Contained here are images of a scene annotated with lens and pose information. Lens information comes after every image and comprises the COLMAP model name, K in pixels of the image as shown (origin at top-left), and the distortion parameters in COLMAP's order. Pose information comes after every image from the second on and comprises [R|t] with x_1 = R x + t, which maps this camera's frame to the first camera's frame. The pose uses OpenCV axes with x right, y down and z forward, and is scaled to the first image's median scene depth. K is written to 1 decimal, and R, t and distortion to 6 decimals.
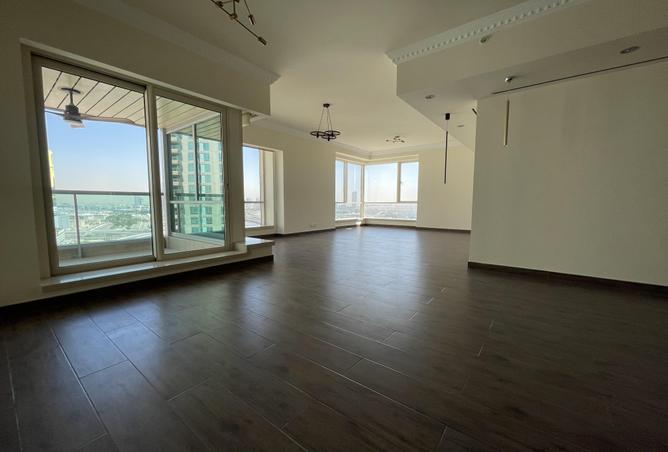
lens RADIAL K [[270.2, 0, 335.4], [0, 270.2, 226.7], [0, 0, 1]] dist [-0.002541, -0.000087]
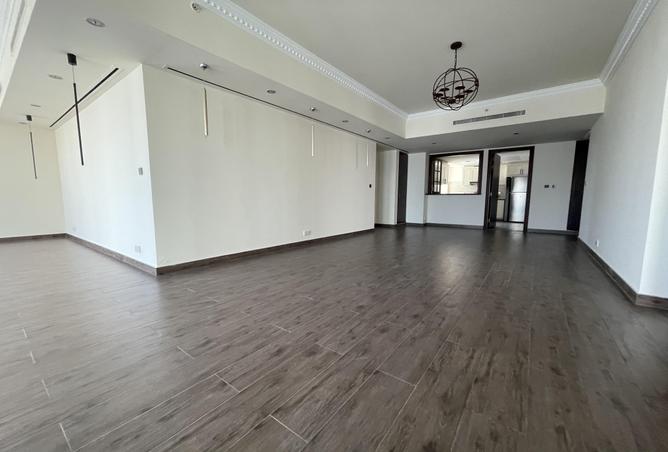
lens RADIAL K [[270.2, 0, 335.4], [0, 270.2, 226.6], [0, 0, 1]] dist [-0.002541, -0.000087]
pose [[-0.020144, -0.096913, 0.995089, -0.700898], [0.085970, 0.991437, 0.098298, -0.063628], [-0.996094, 0.087528, -0.011640, 1.080669]]
